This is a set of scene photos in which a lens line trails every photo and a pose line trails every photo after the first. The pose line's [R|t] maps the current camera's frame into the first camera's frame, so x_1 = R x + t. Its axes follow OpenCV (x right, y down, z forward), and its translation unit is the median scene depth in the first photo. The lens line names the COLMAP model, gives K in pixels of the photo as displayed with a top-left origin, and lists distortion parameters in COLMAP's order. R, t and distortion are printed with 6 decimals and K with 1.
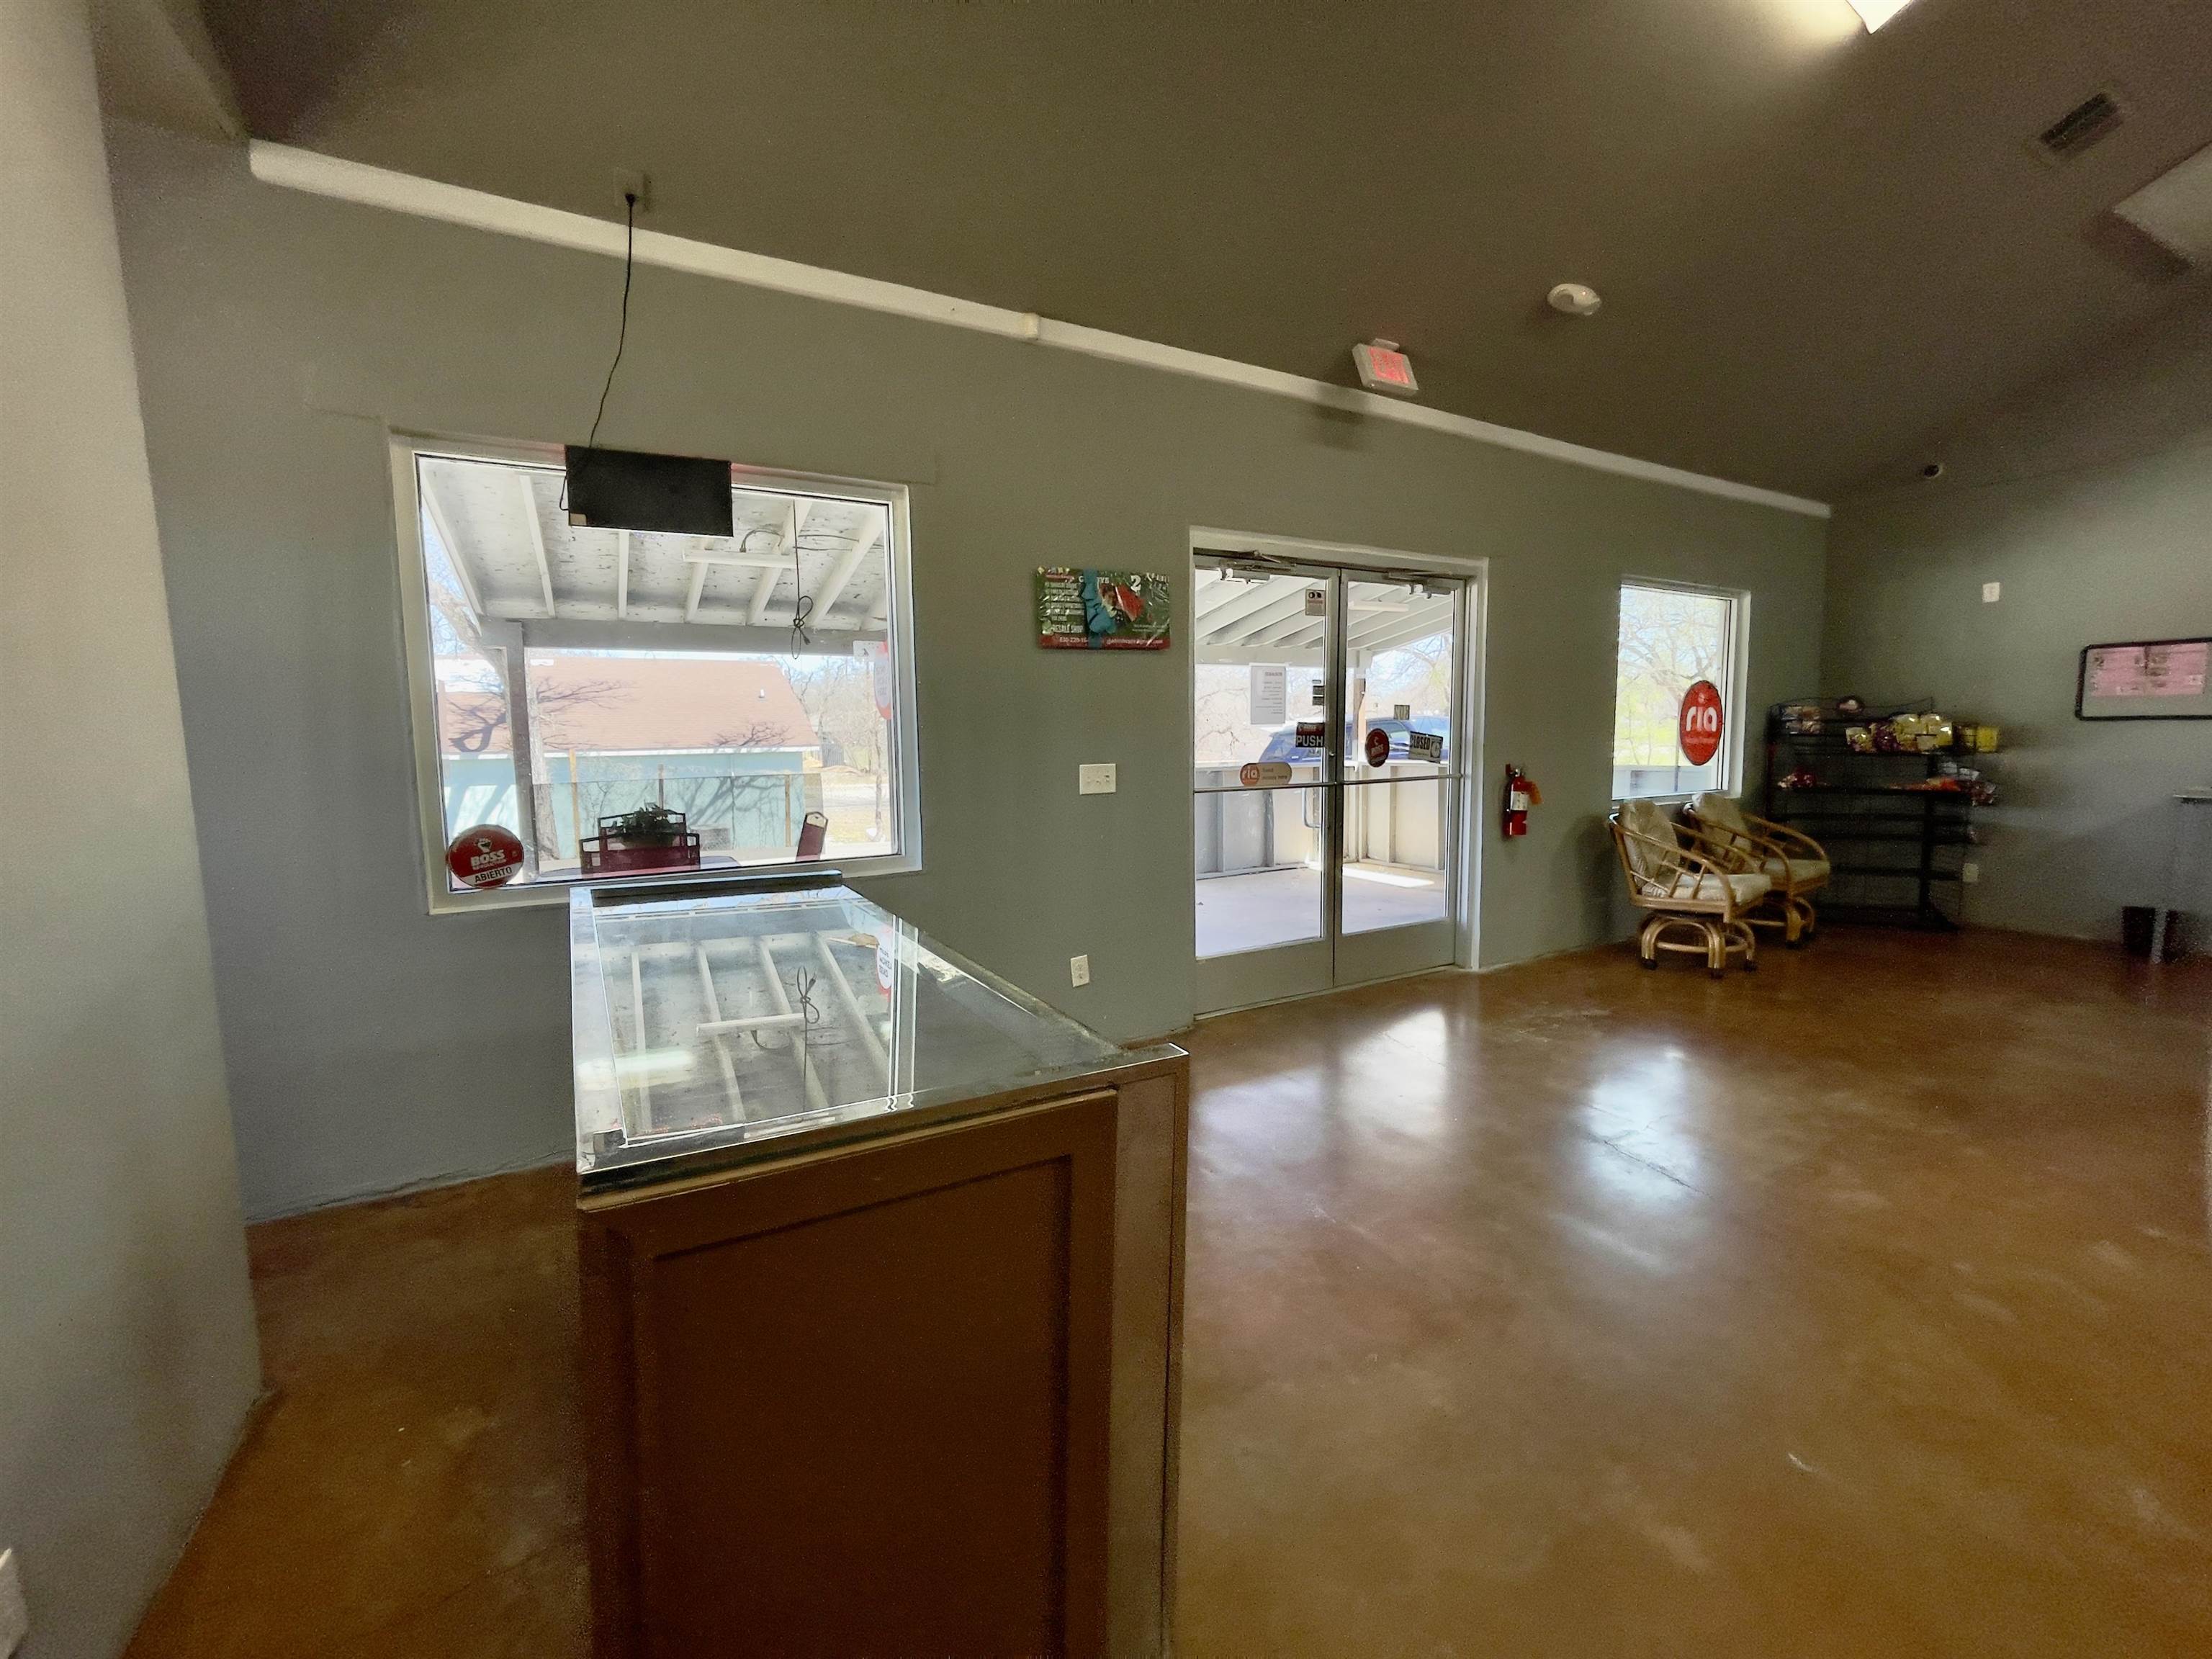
lens RADIAL K [[926.6, 0, 1104.4], [0, 926.6, 811.7], [0, 0, 1]] dist [-0.007722, 0.009393]
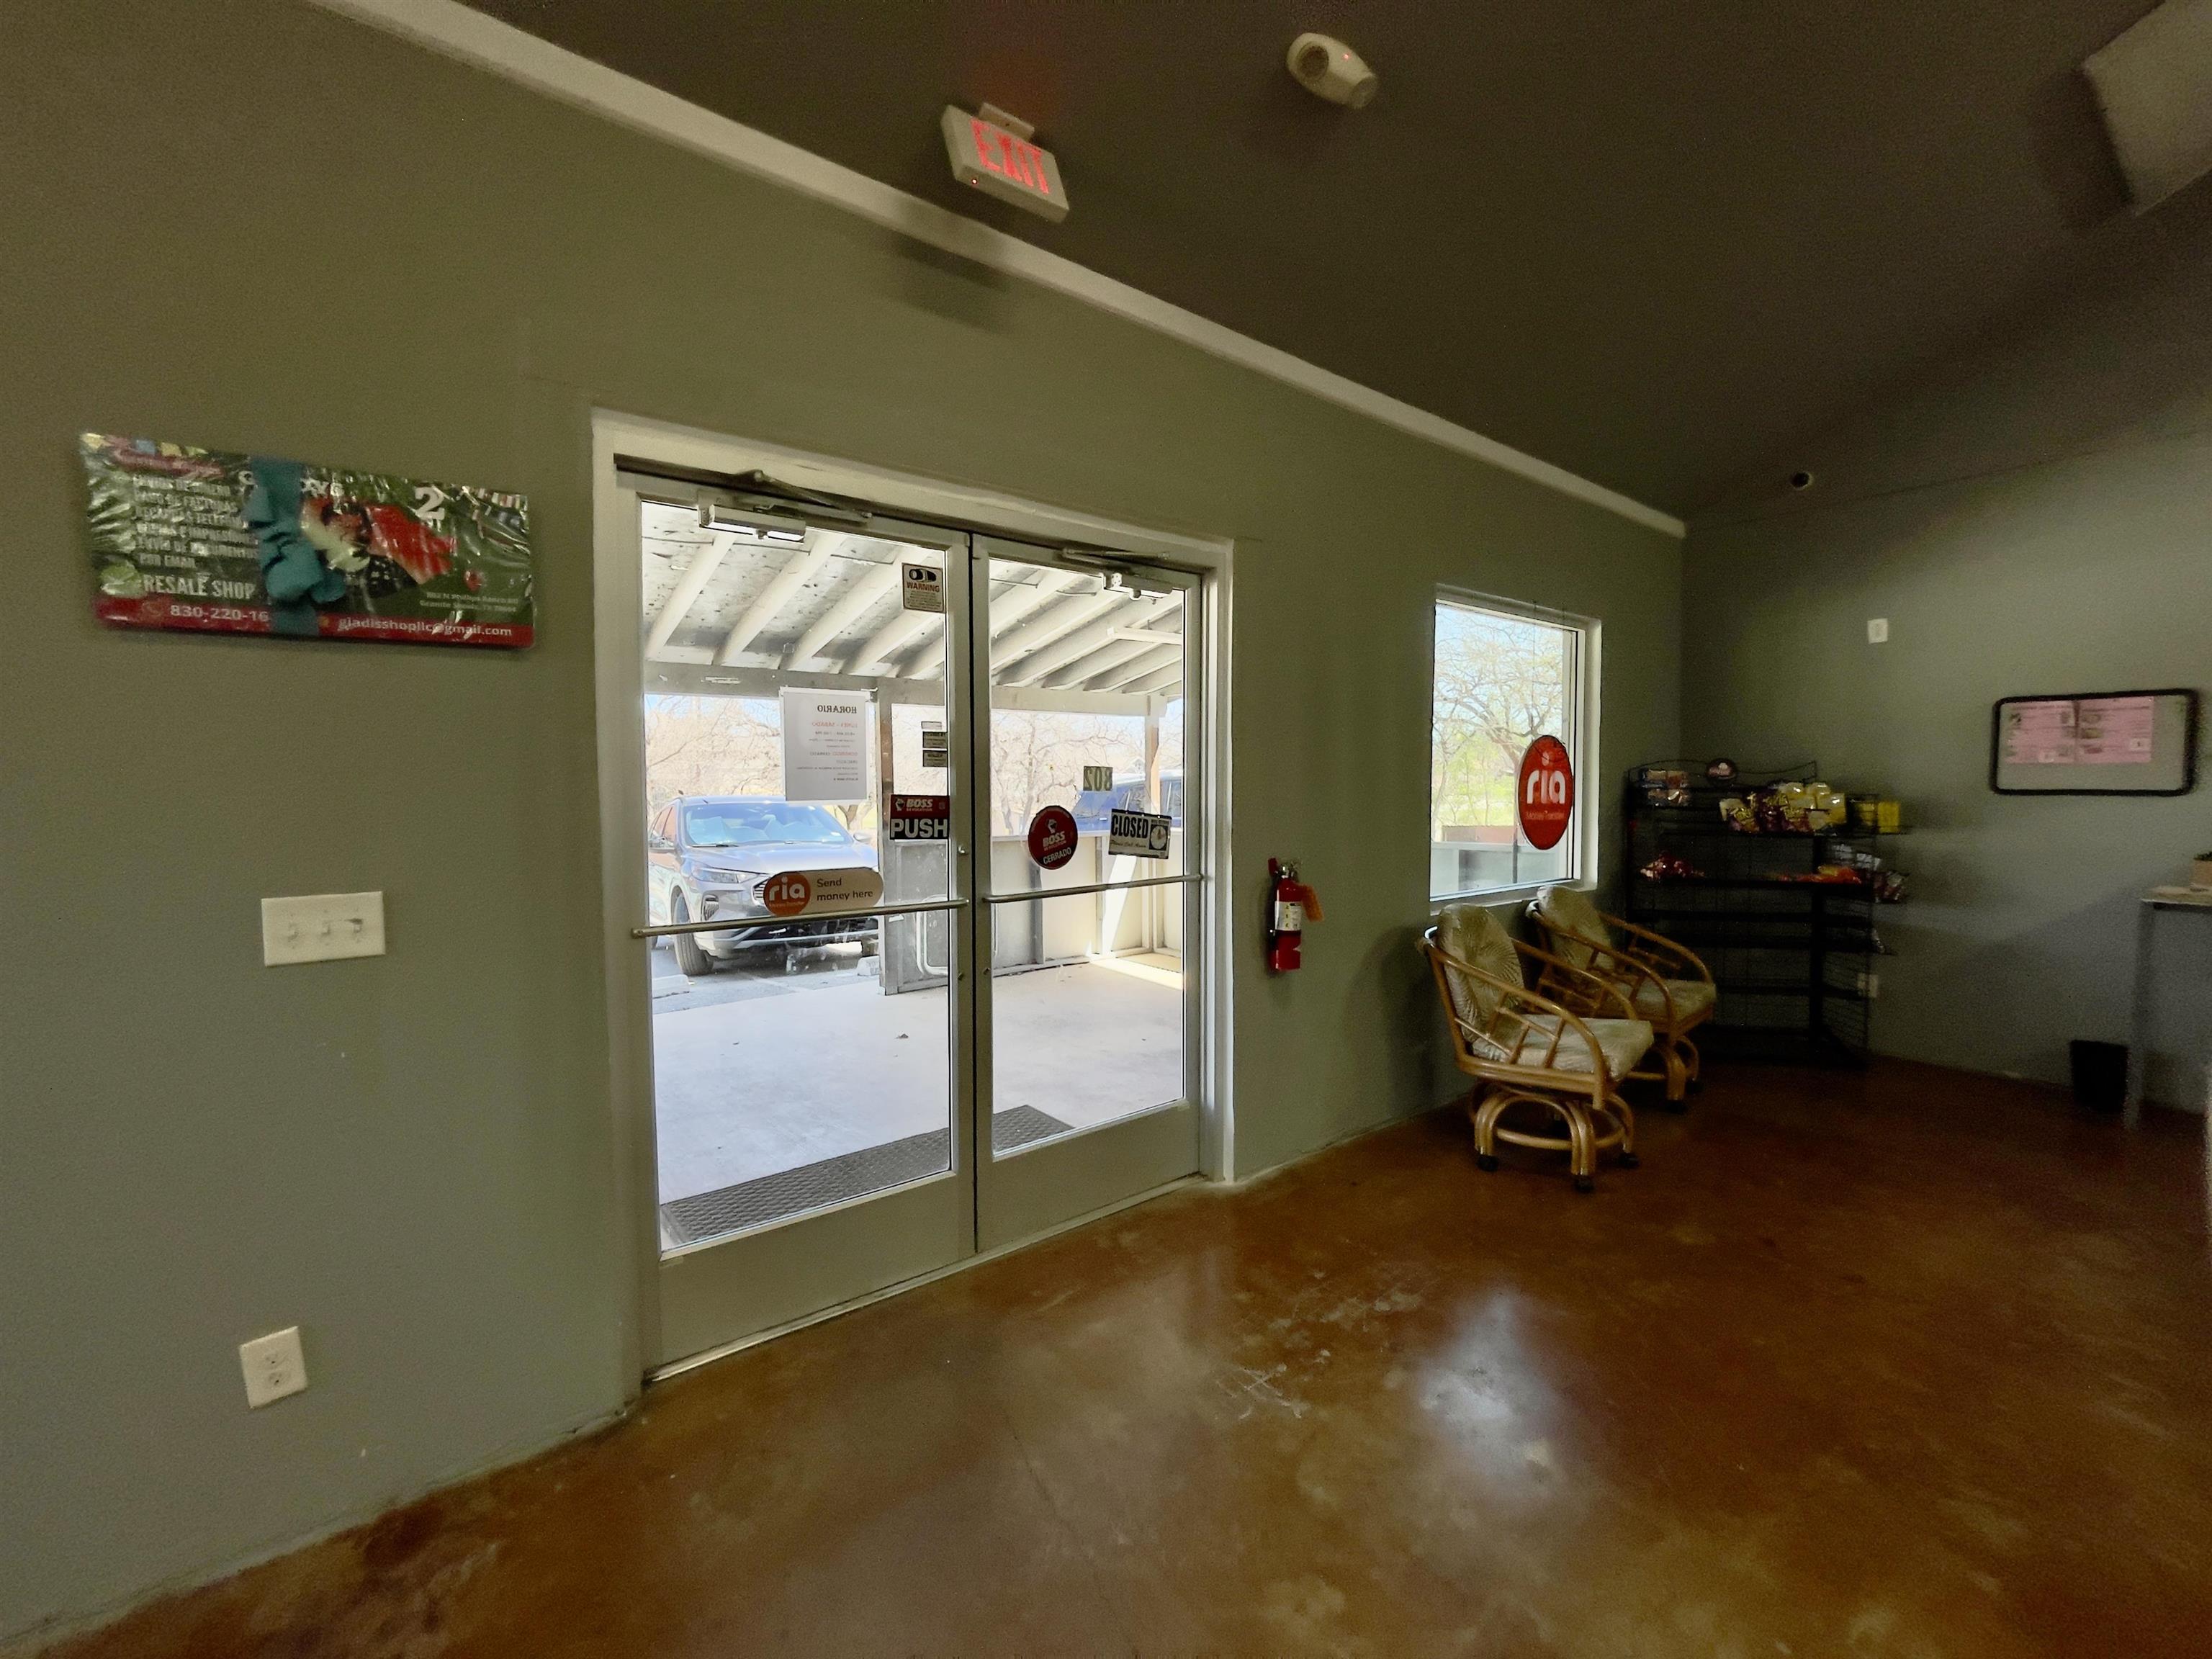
lens RADIAL K [[932.3, 0, 1111.0], [0, 932.3, 806.7], [0, 0, 1]] dist [-0.000802, 0.011237]
pose [[0.989920, 0.004791, 0.141544, 0.228810], [0.003633, 0.998240, -0.059197, -0.048584], [-0.141578, 0.059114, 0.988160, 0.366716]]
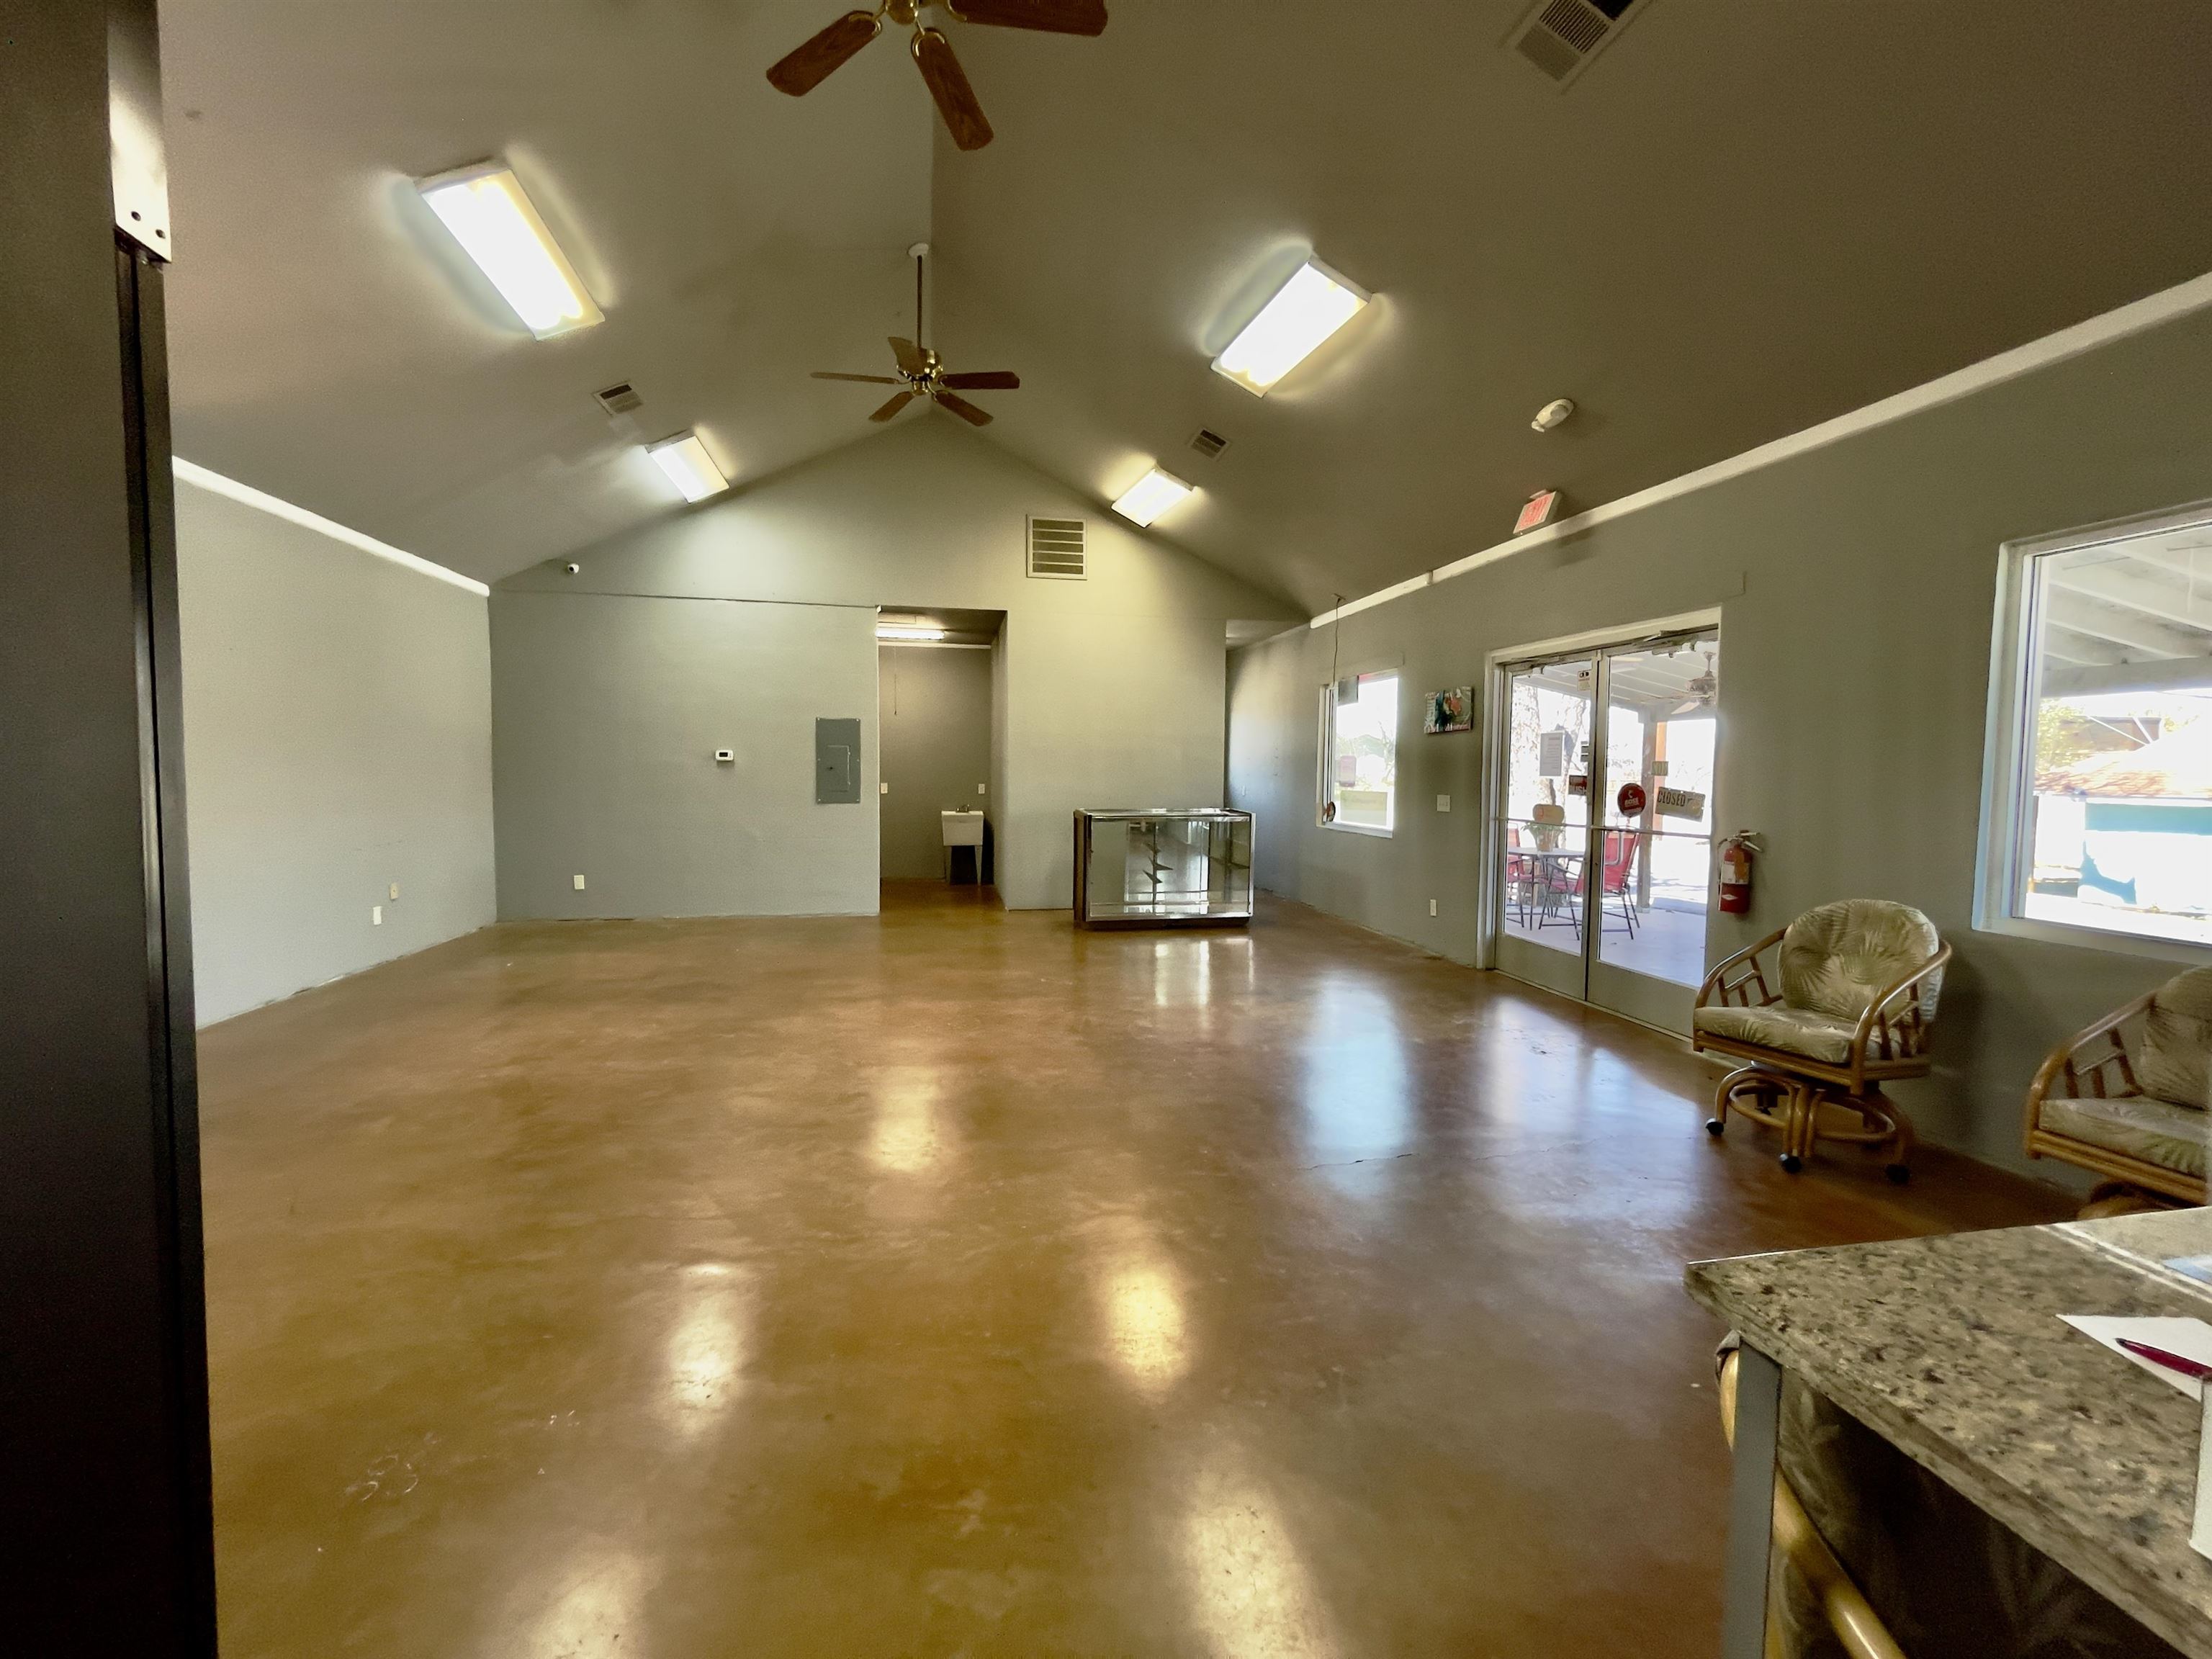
lens RADIAL K [[934.1, 0, 1113.6], [0, 934.1, 809.4], [0, 0, 1]] dist [-0.001716, 0.010573]
pose [[-0.304789, 0.051459, -0.951029, 1.431141], [-0.097383, 0.991622, 0.084865, -0.085095], [0.947428, 0.118480, -0.297225, 0.691100]]
